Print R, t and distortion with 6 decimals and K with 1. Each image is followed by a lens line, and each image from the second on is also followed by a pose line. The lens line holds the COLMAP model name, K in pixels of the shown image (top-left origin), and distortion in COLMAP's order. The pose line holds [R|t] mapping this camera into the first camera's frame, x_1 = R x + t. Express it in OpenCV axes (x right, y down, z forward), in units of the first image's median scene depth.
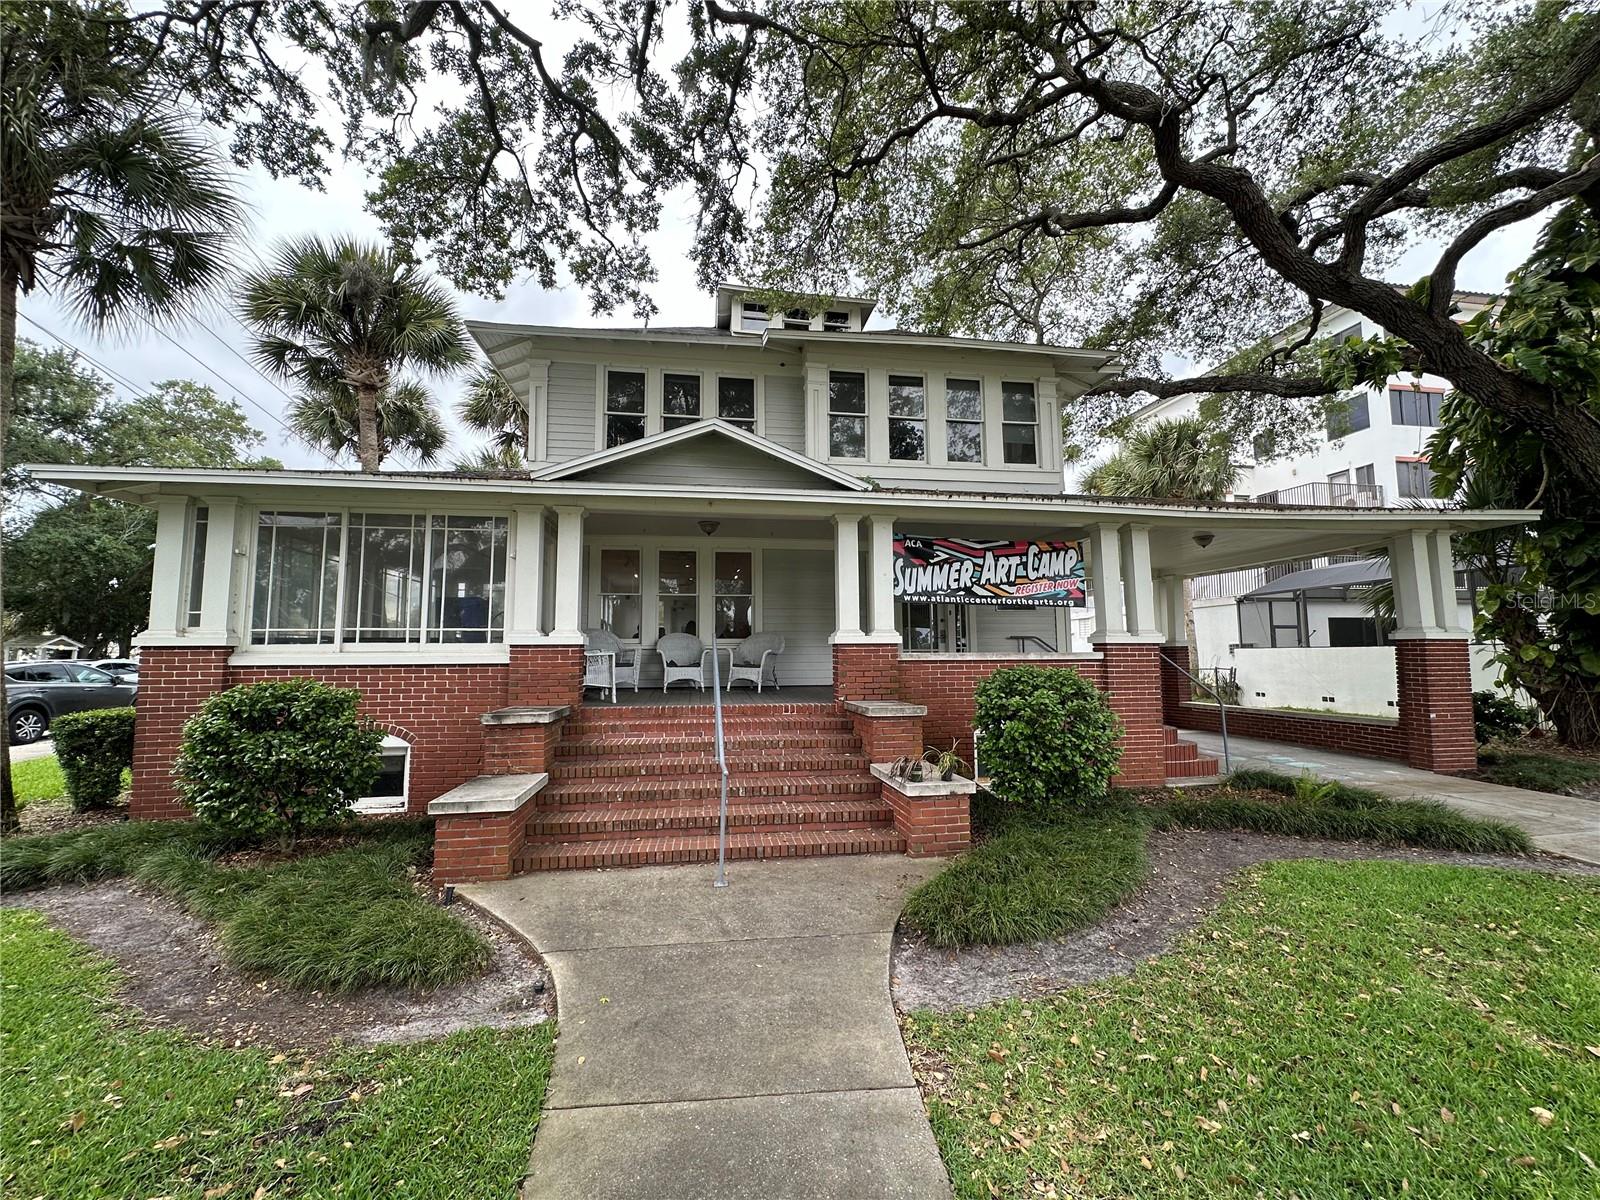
lens RADIAL K [[640.4, 0, 802.6], [0, 640.4, 596.4], [0, 0, 1]] dist [-0.000774, 0.000364]
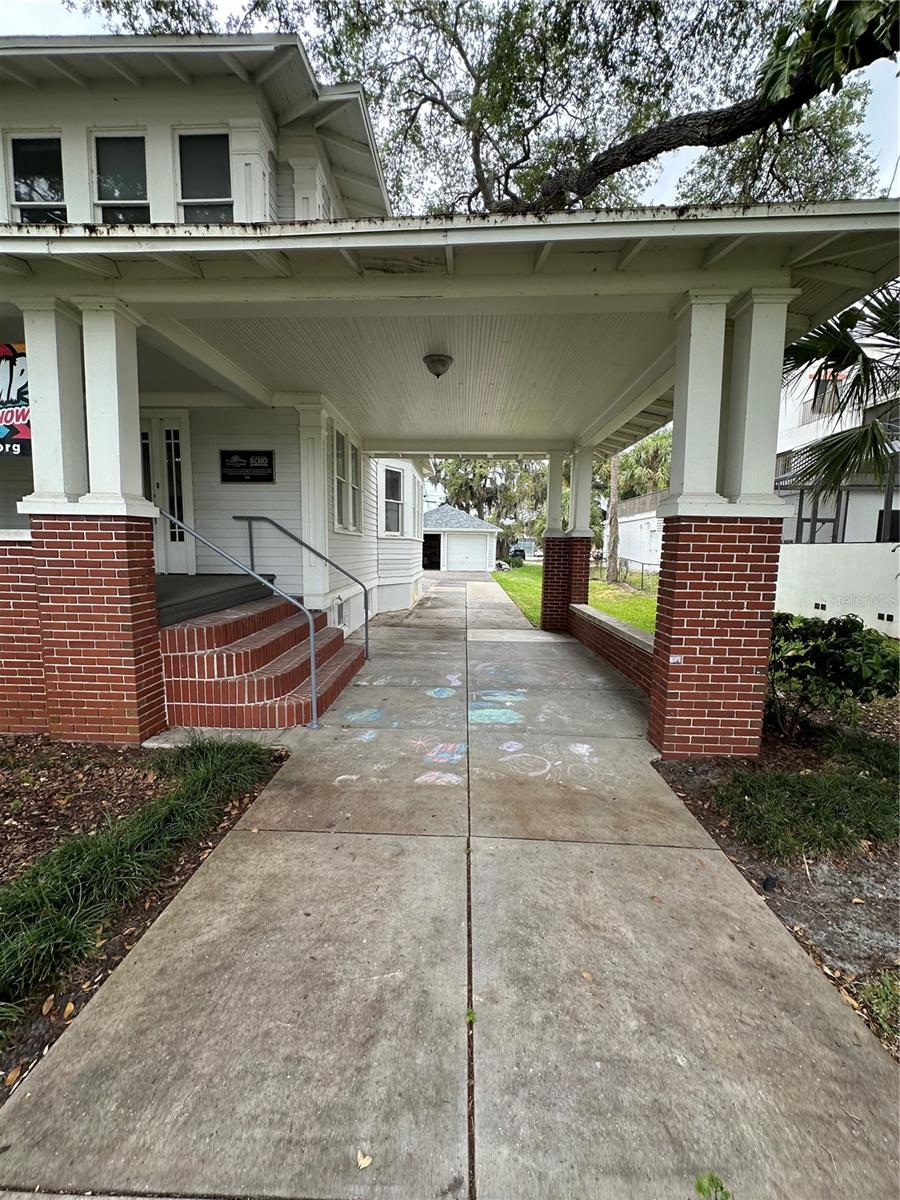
lens RADIAL K [[480.3, 0, 449.5], [0, 480.3, 599.0], [0, 0, 1]] dist [-0.000774, 0.000364]
pose [[0.980694, 0.040625, -0.191285, 0.923441], [-0.002007, 0.980222, 0.197889, 0.059616], [0.195541, -0.193685, 0.961379, 0.618060]]
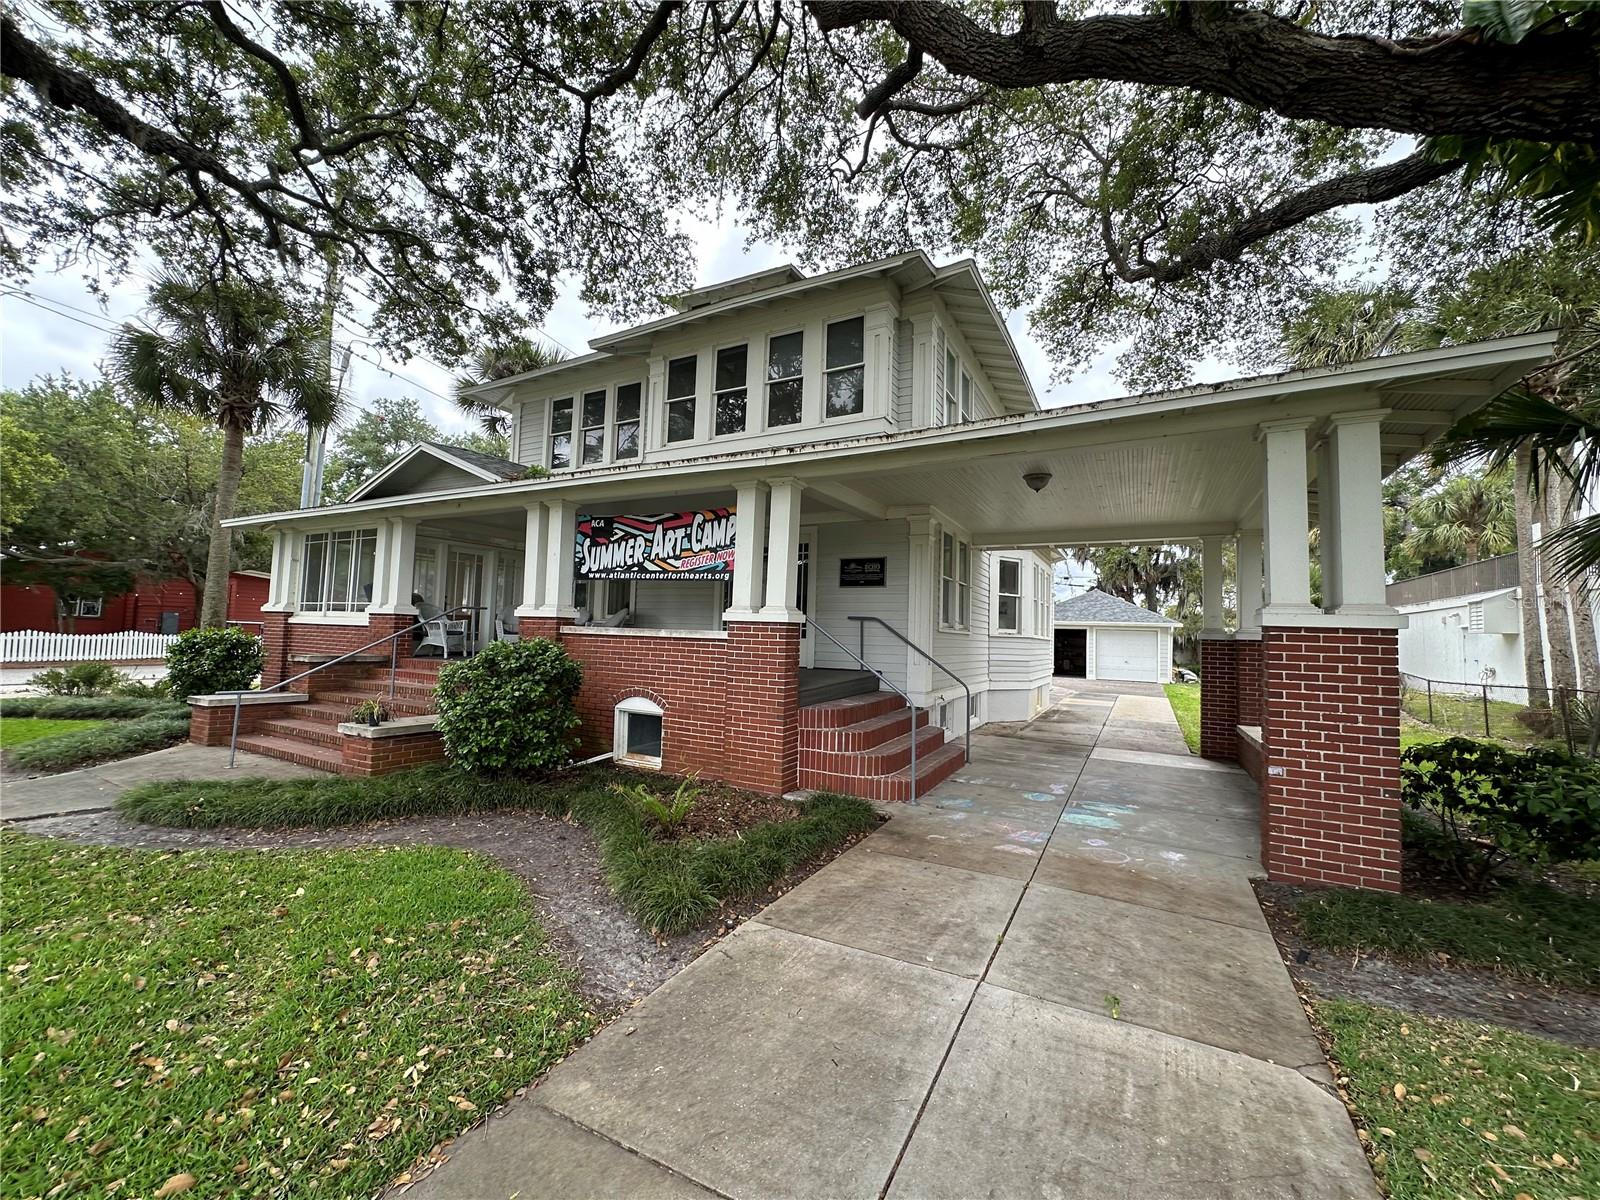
lens RADIAL K [[640.4, 0, 798.6], [0, 640.4, 601.7], [0, 0, 1]] dist [-0.000774, 0.000364]
pose [[0.791971, -0.000641, -0.610558, 1.057779], [0.018826, 0.999550, 0.023370, 0.027236], [0.610268, -0.030003, 0.791626, 0.357939]]
